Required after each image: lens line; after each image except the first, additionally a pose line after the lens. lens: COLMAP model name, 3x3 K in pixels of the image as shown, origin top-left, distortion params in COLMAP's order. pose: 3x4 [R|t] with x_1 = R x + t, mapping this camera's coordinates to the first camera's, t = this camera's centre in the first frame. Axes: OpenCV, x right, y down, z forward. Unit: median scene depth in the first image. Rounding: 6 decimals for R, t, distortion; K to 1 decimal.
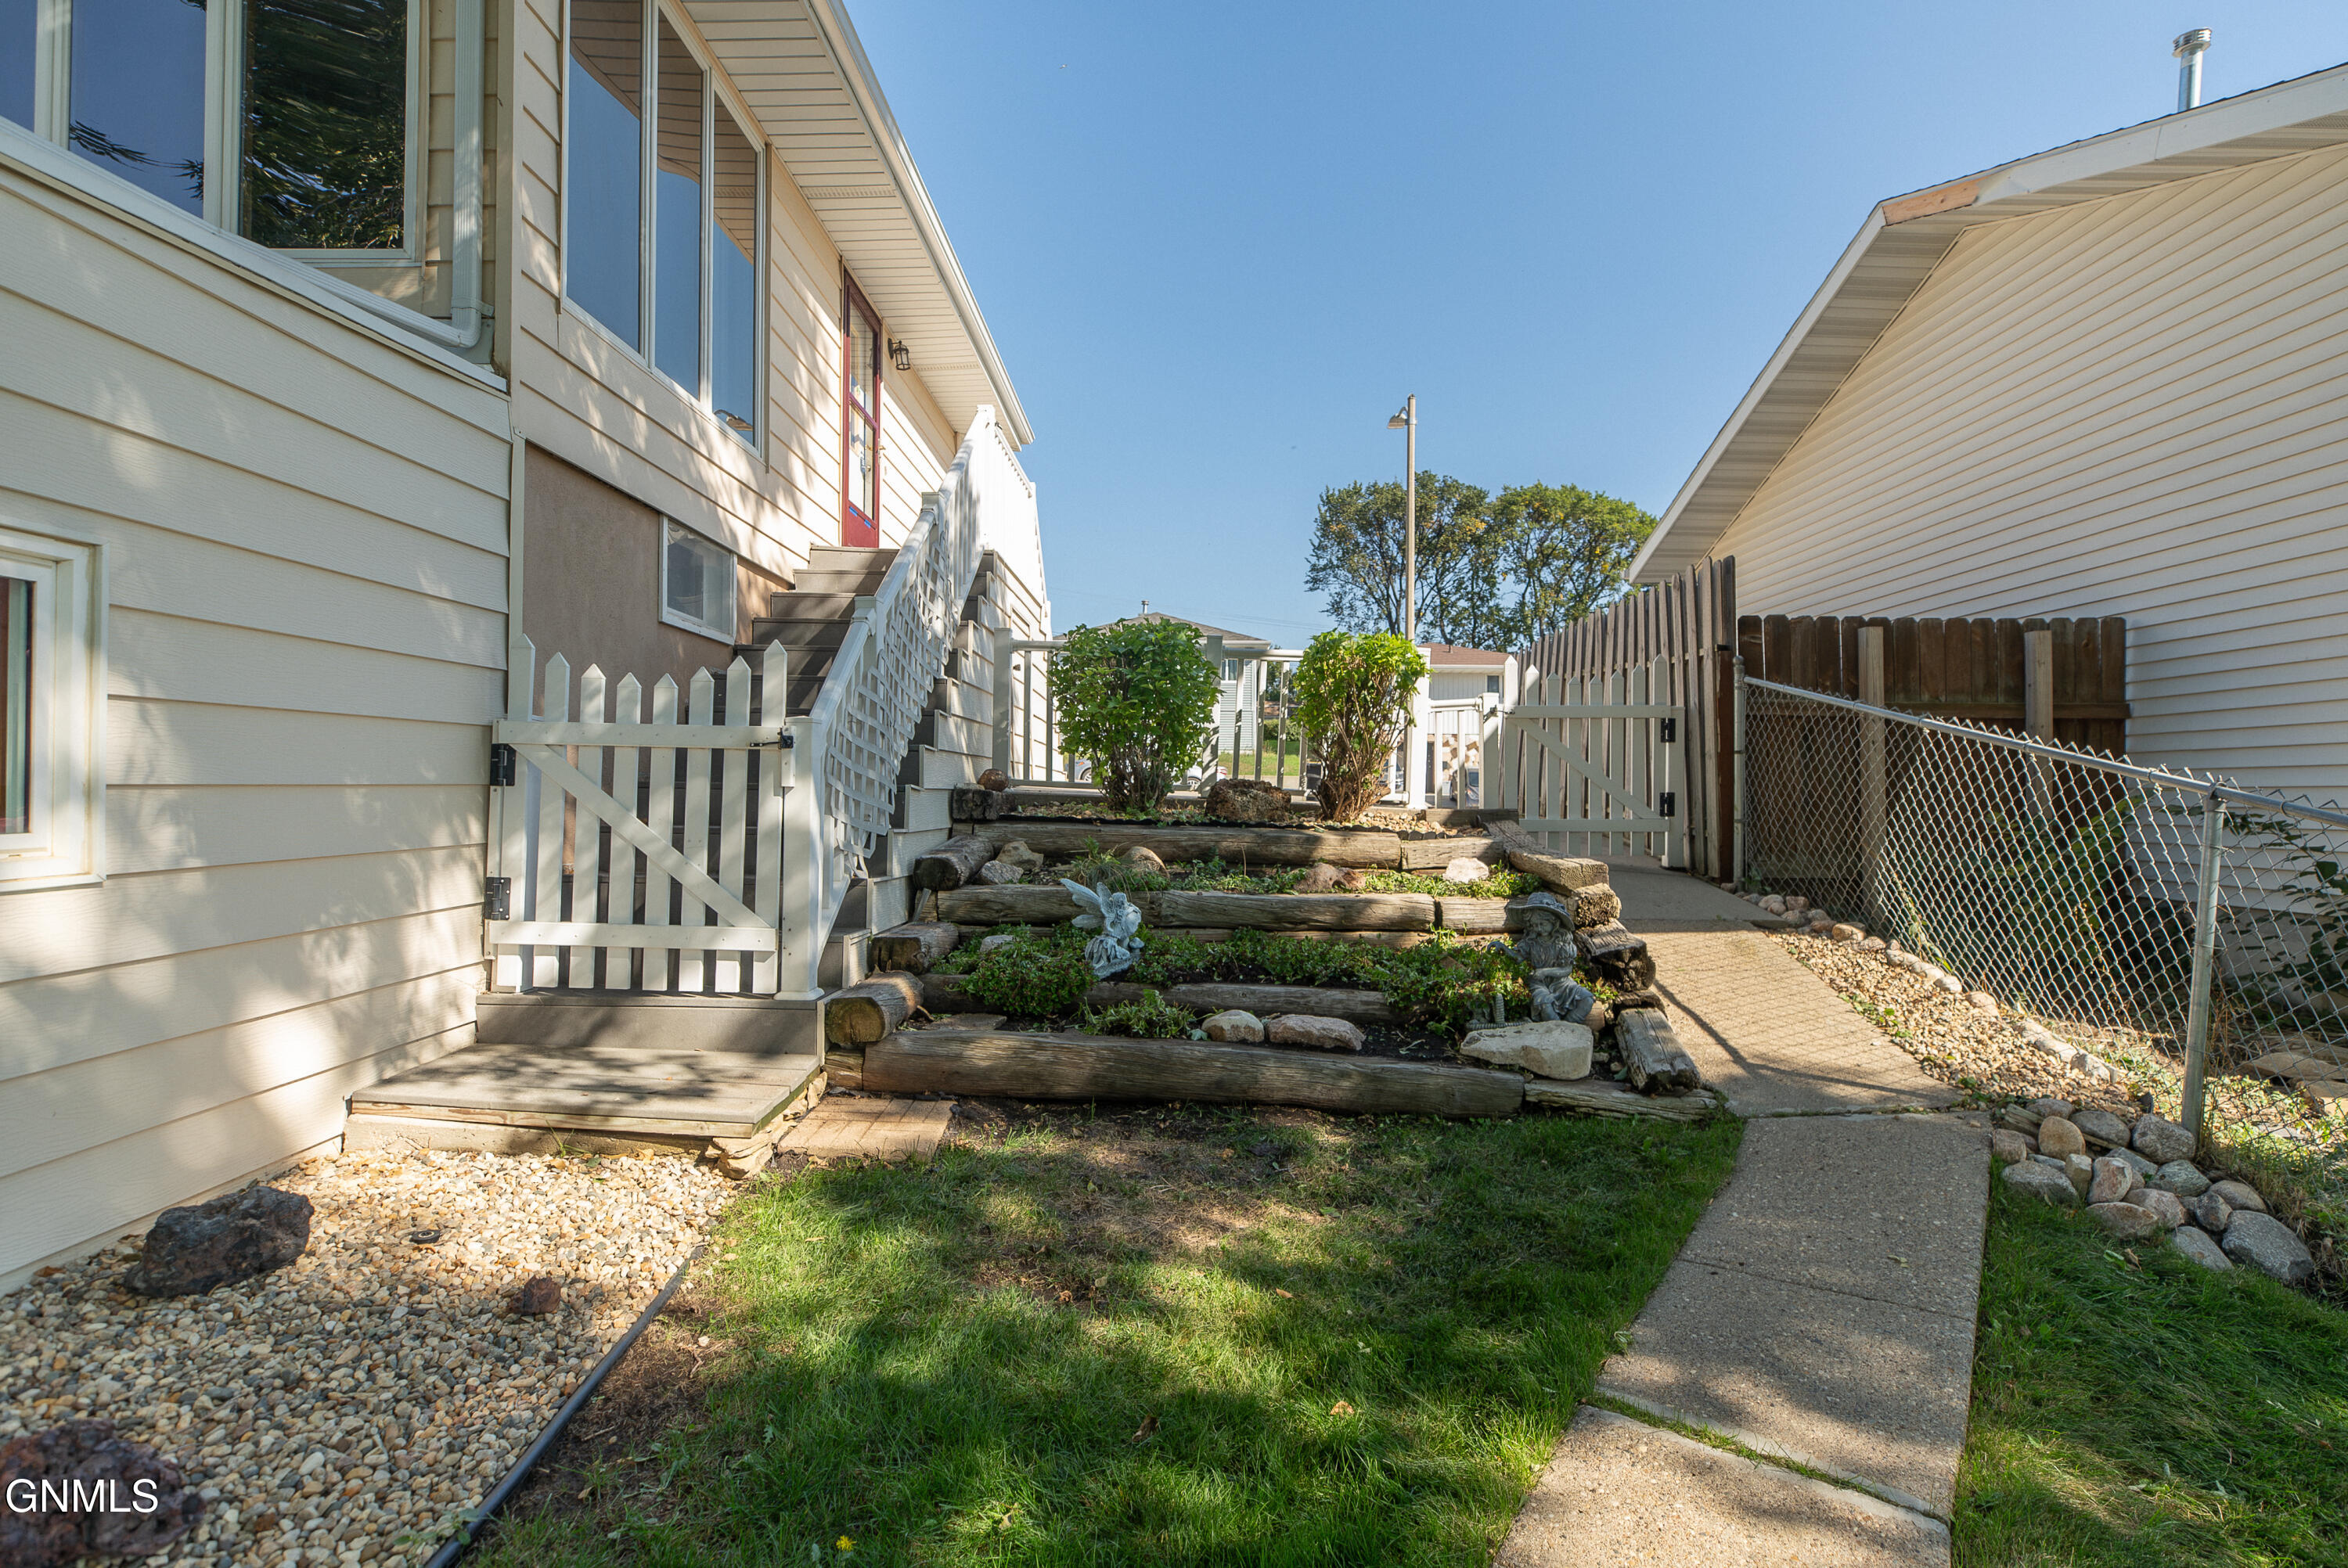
lens RADIAL K [[1149.5, 0, 1174.0], [0, 1149.5, 784.0], [0, 0, 1]] dist [-0.000430, 0.000009]
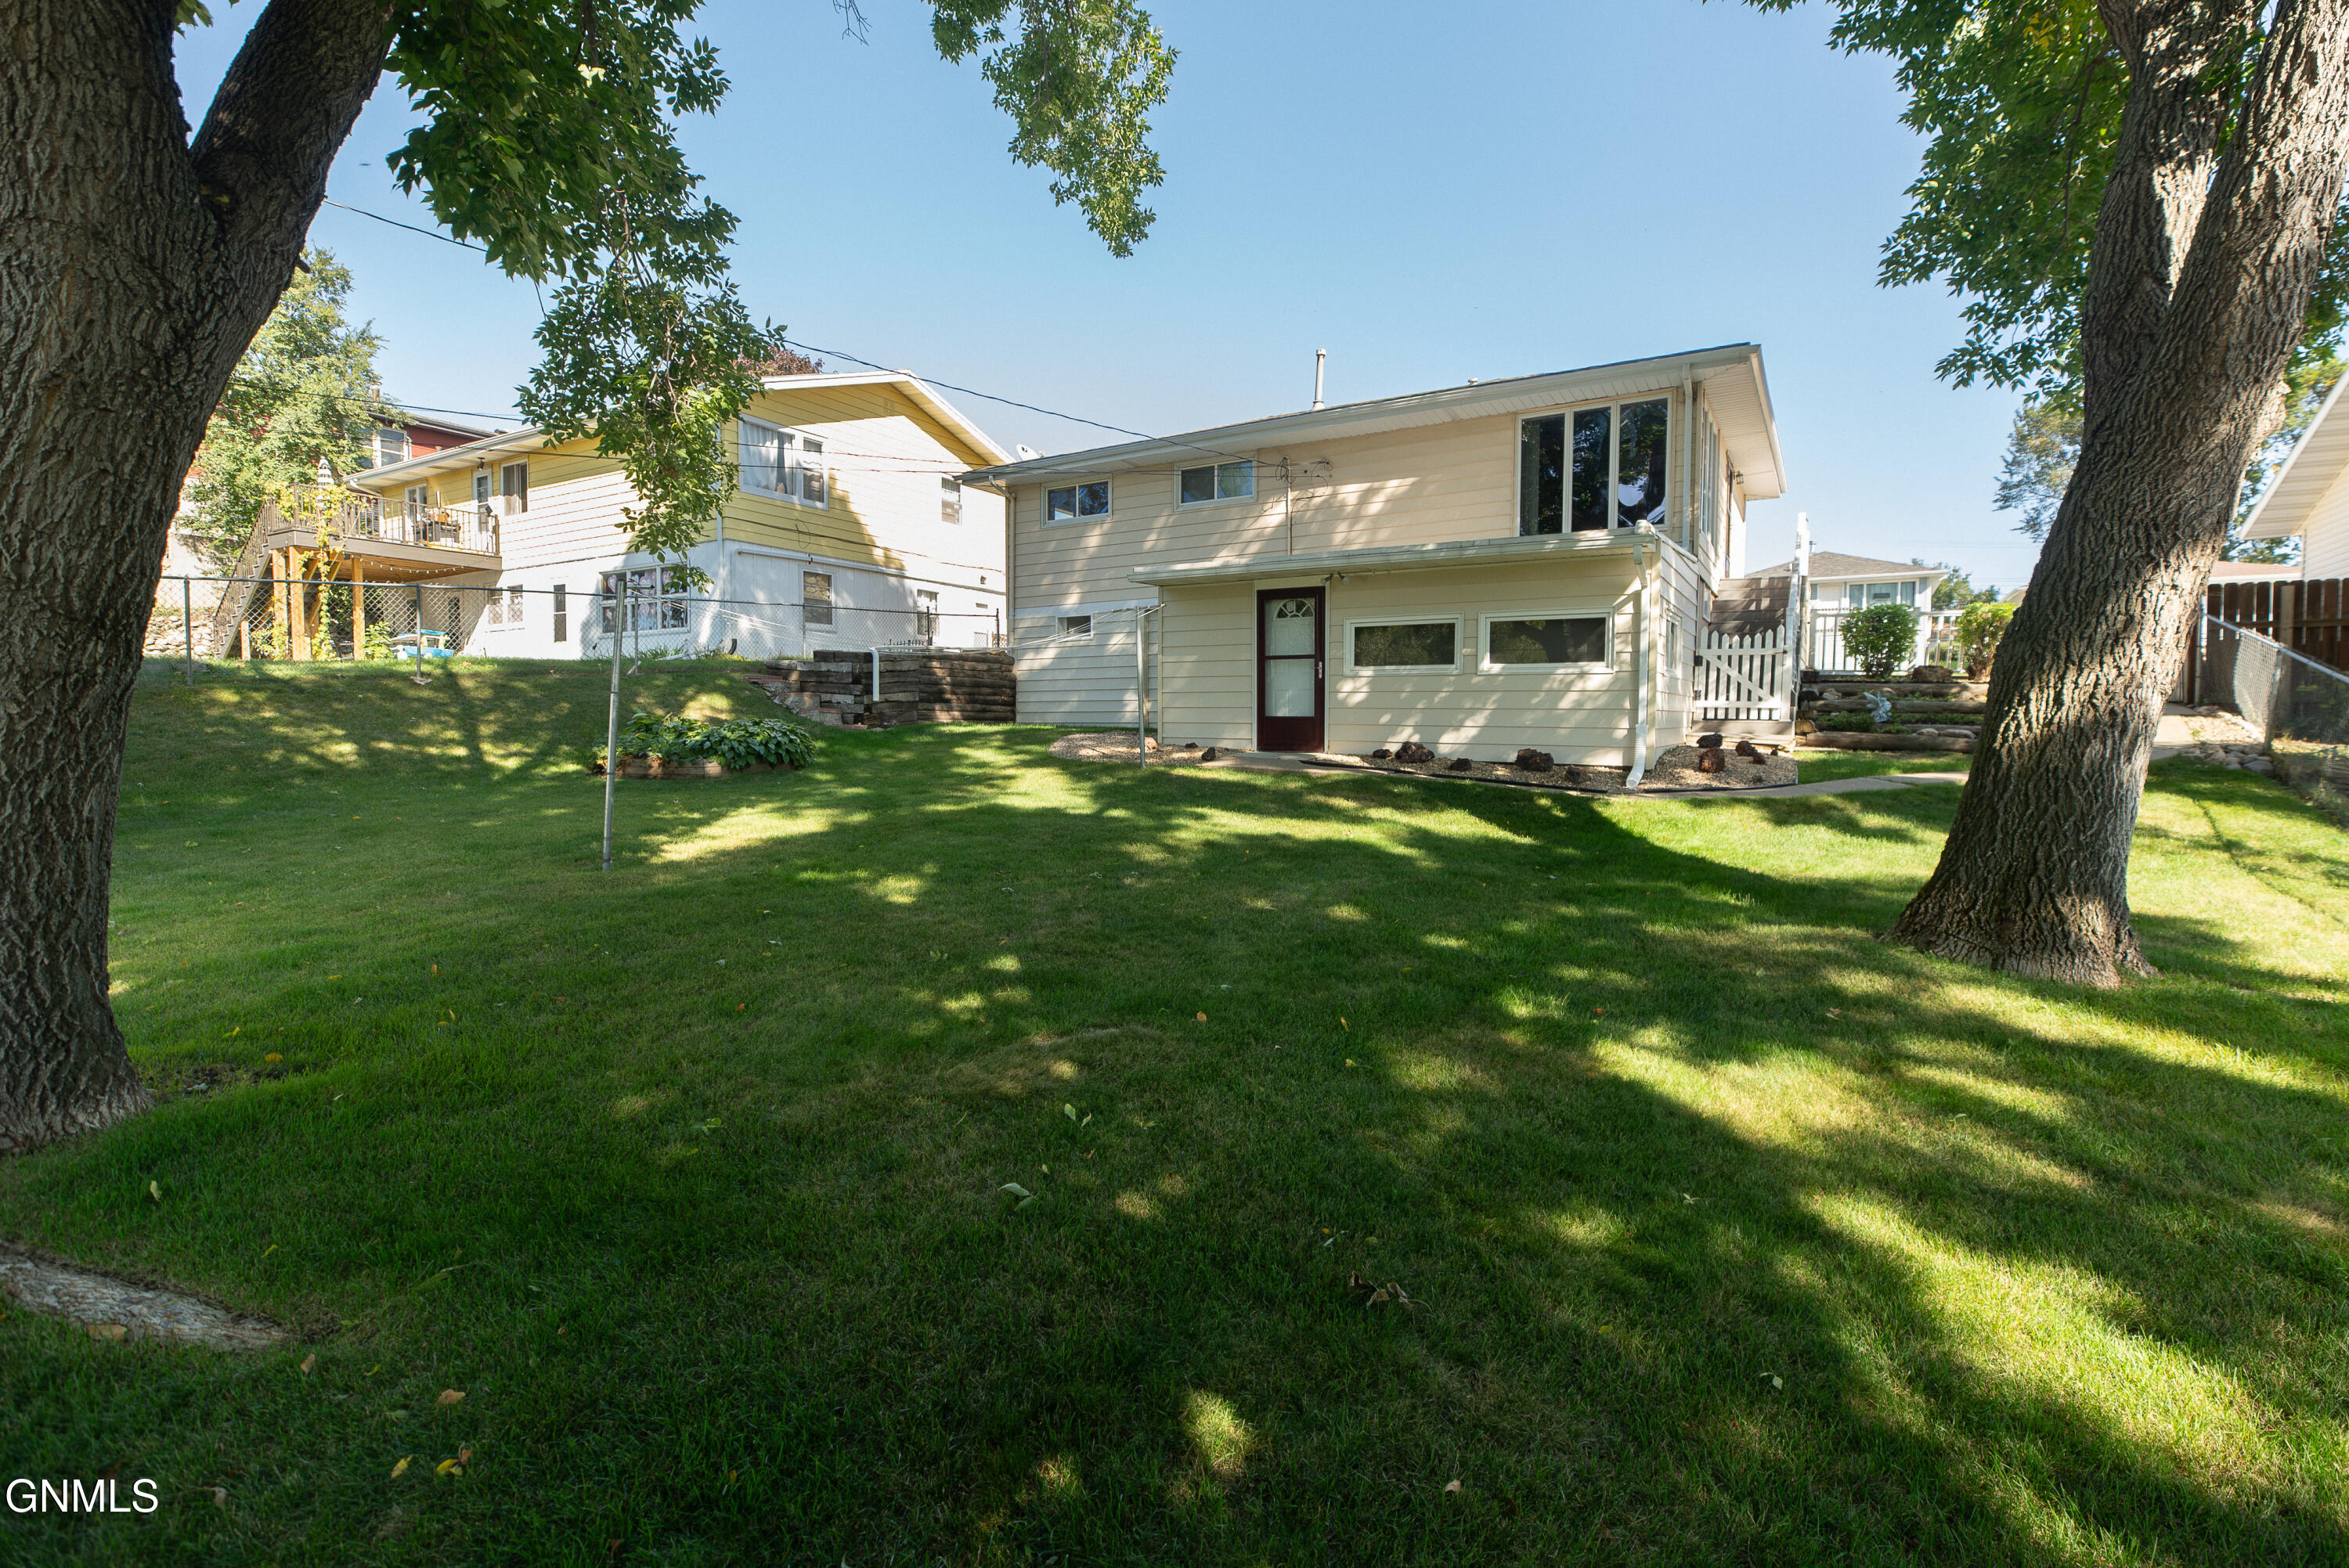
lens RADIAL K [[1038.1, 0, 1174.5], [0, 1038.1, 784.0], [0, 0, 1]] dist [-0.001727, -0.000372]
pose [[0.851875, 0.031635, -0.522789, -0.153552], [0.002643, 0.997902, 0.064693, 0.103440], [0.523739, -0.056492, 0.850004, -1.795473]]
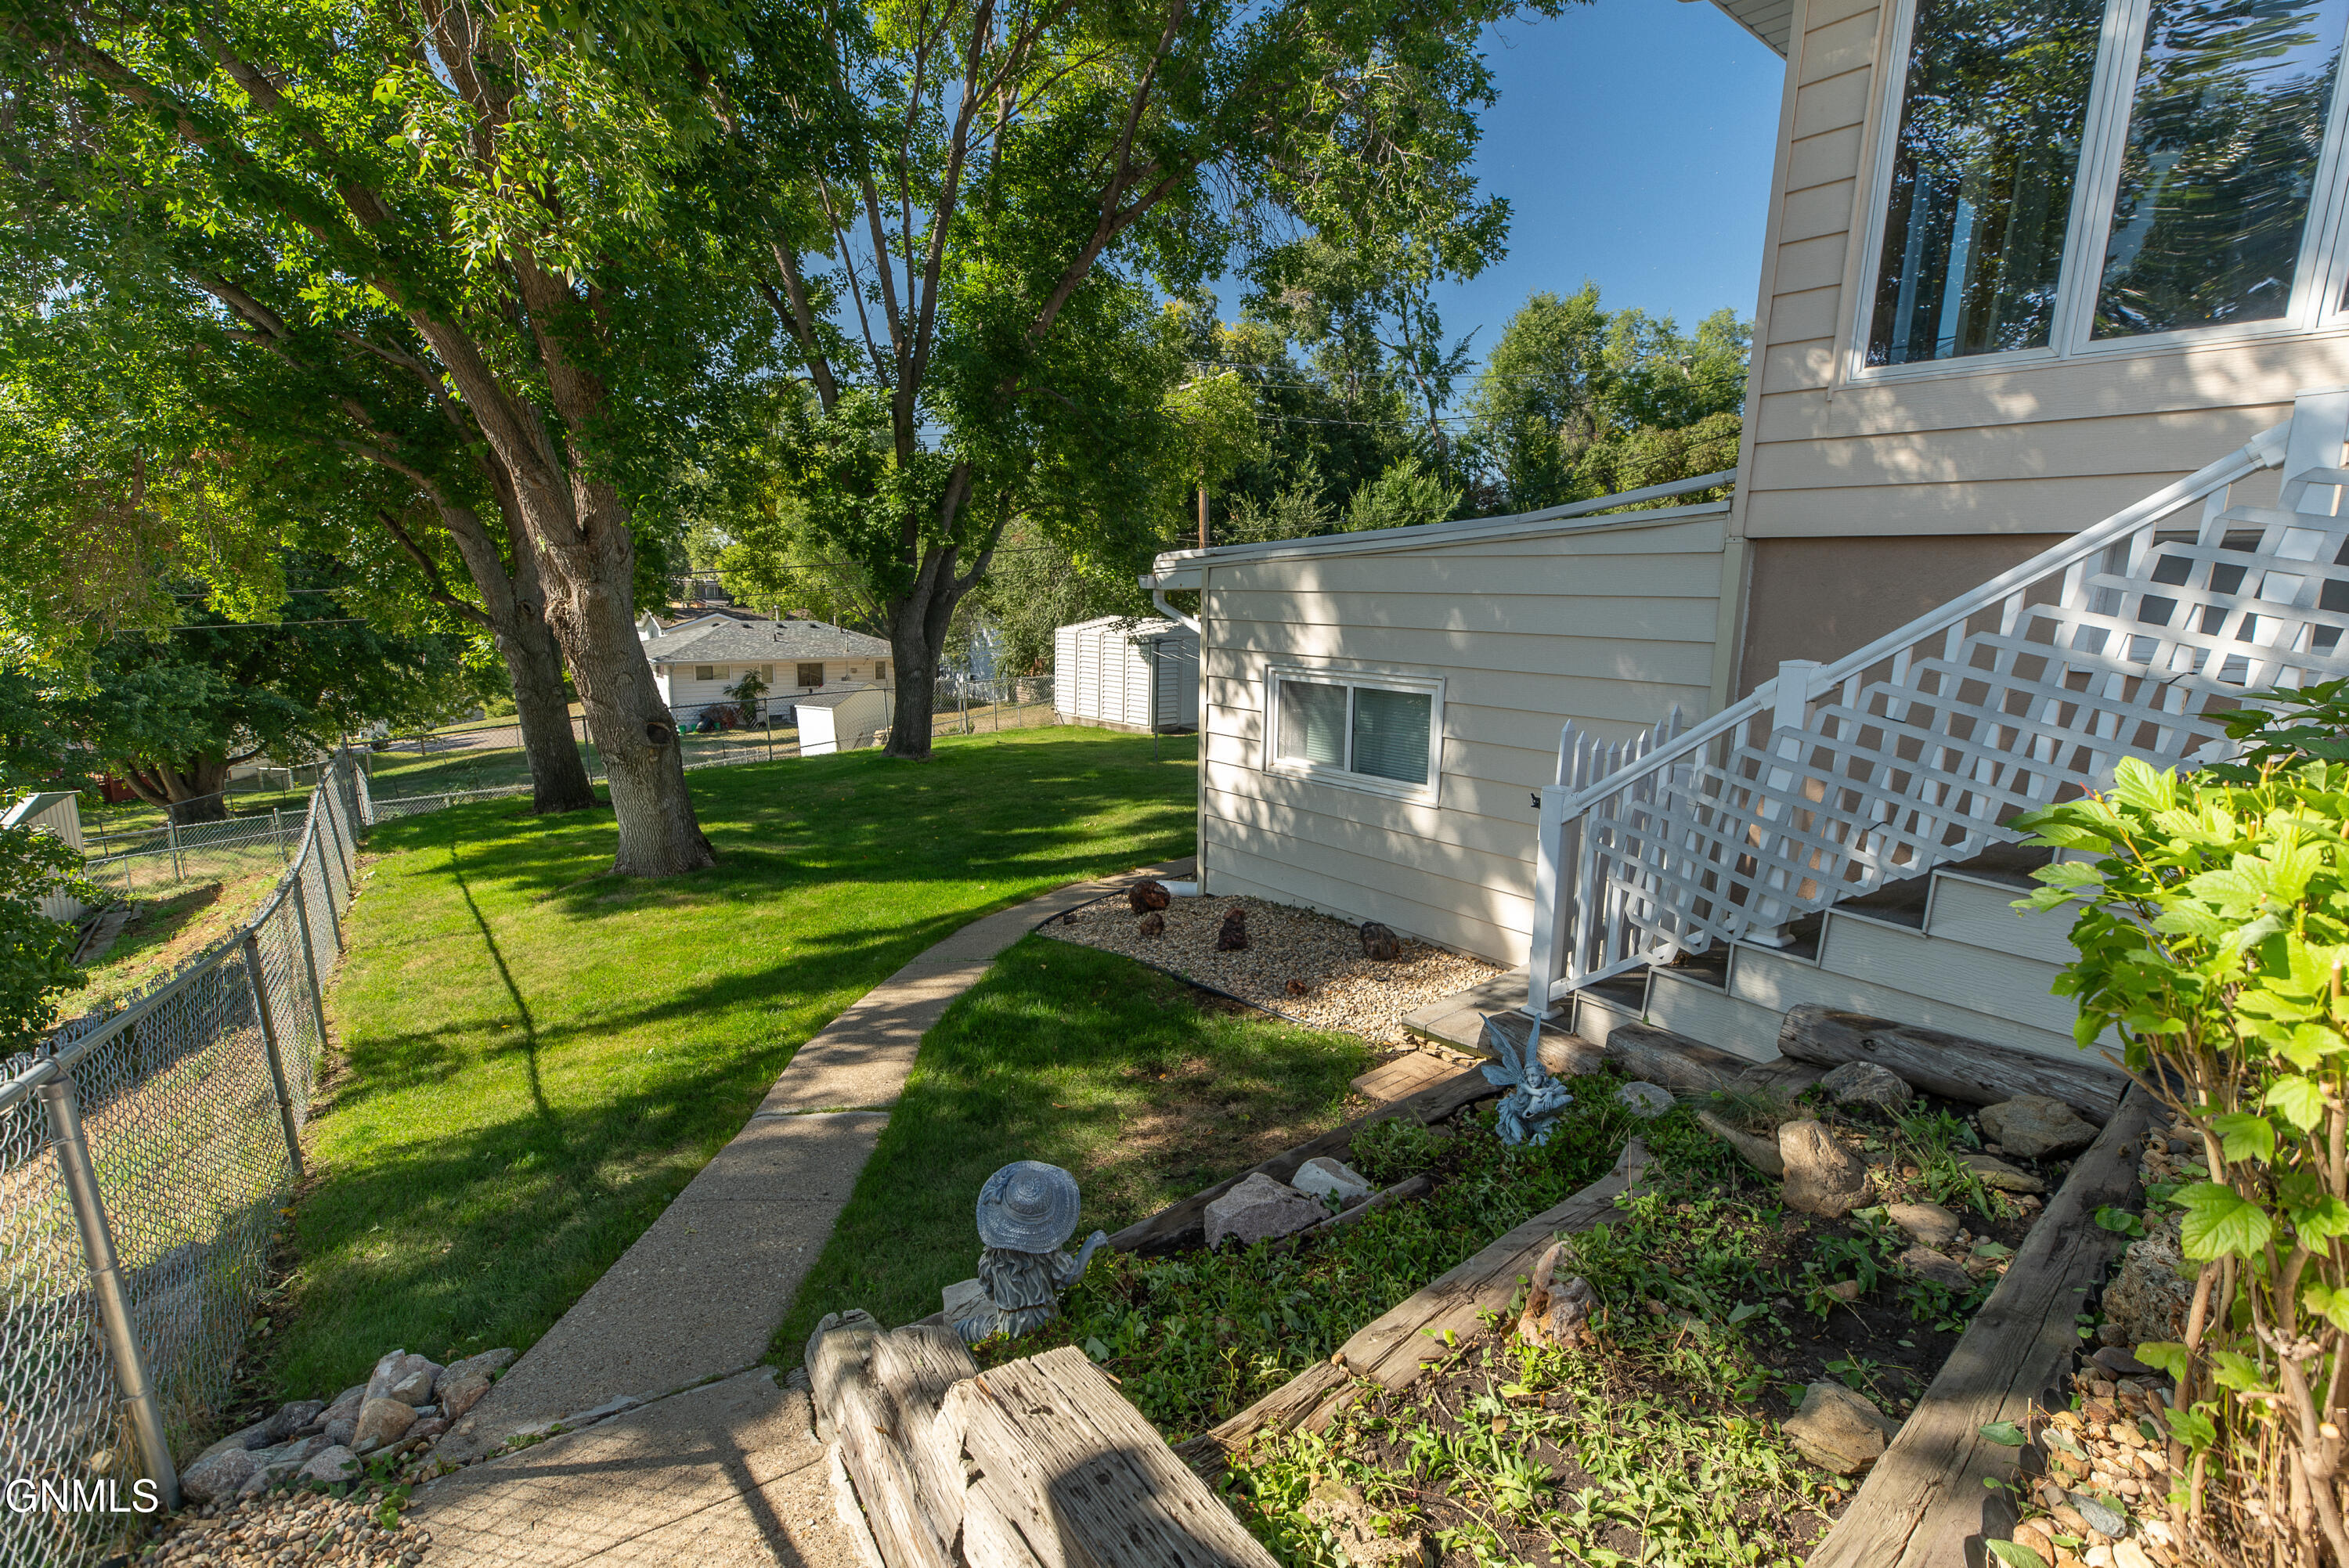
lens RADIAL K [[972.8, 0, 1181.1], [0, 972.8, 784.1], [0, 0, 1]] dist [-0.000625, 0.000011]
pose [[-0.728503, 0.117207, -0.674942, 0.588311], [-0.017700, 0.981705, 0.189582, -0.228091], [0.684814, 0.150058, -0.713100, 1.336679]]
